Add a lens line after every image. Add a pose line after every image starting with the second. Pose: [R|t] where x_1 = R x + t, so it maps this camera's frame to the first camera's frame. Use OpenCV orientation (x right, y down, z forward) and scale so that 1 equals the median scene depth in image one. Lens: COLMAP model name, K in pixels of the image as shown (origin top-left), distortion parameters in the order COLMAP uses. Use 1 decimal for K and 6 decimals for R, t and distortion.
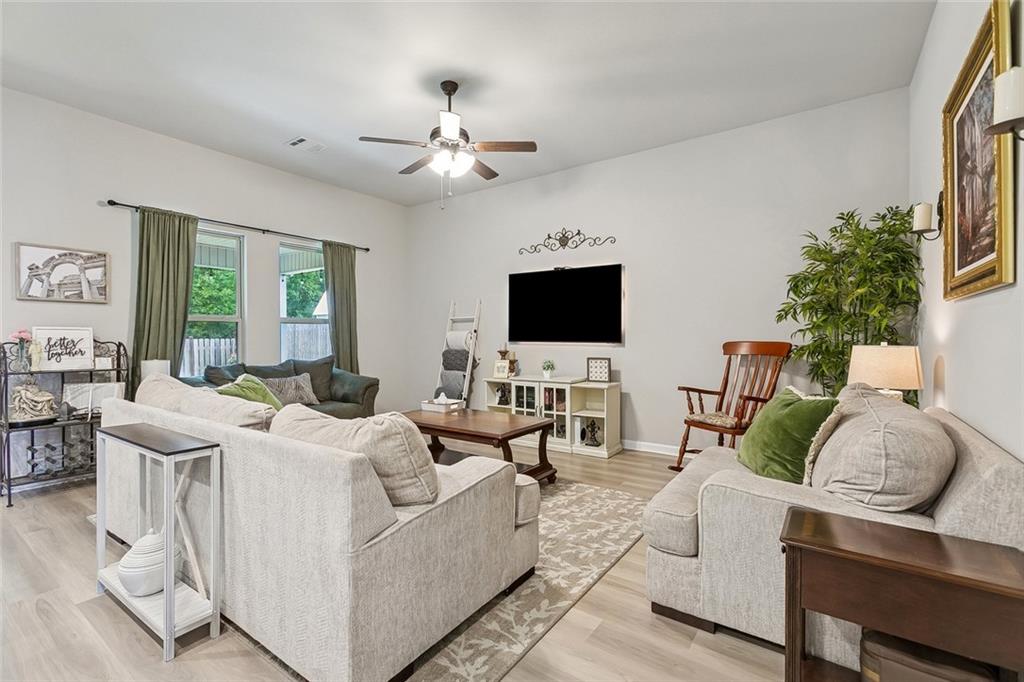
lens RADIAL K [[457.5, 0, 513.2], [0, 457.5, 337.6], [0, 0, 1]] dist [-0.003914, 0.000291]
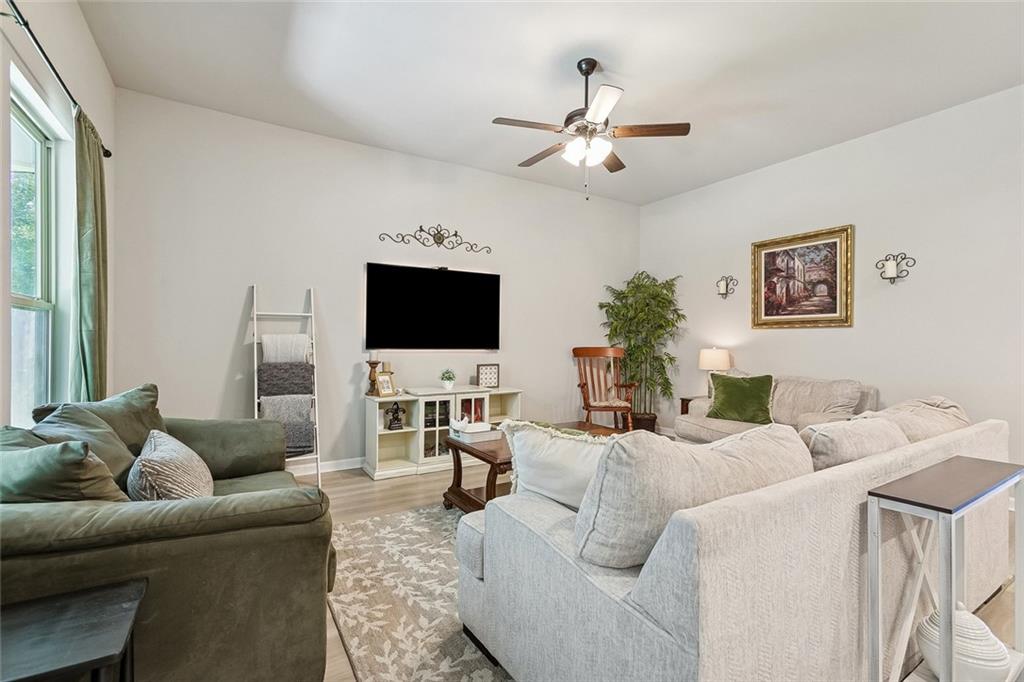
lens RADIAL K [[457.5, 0, 513.5], [0, 457.5, 344.0], [0, 0, 1]] dist [-0.003914, 0.000291]
pose [[0.400695, 0.004368, 0.916201, -0.697061], [0.003345, 0.999975, -0.006230, 0.005380], [-0.916206, 0.005561, 0.400670, 0.524131]]
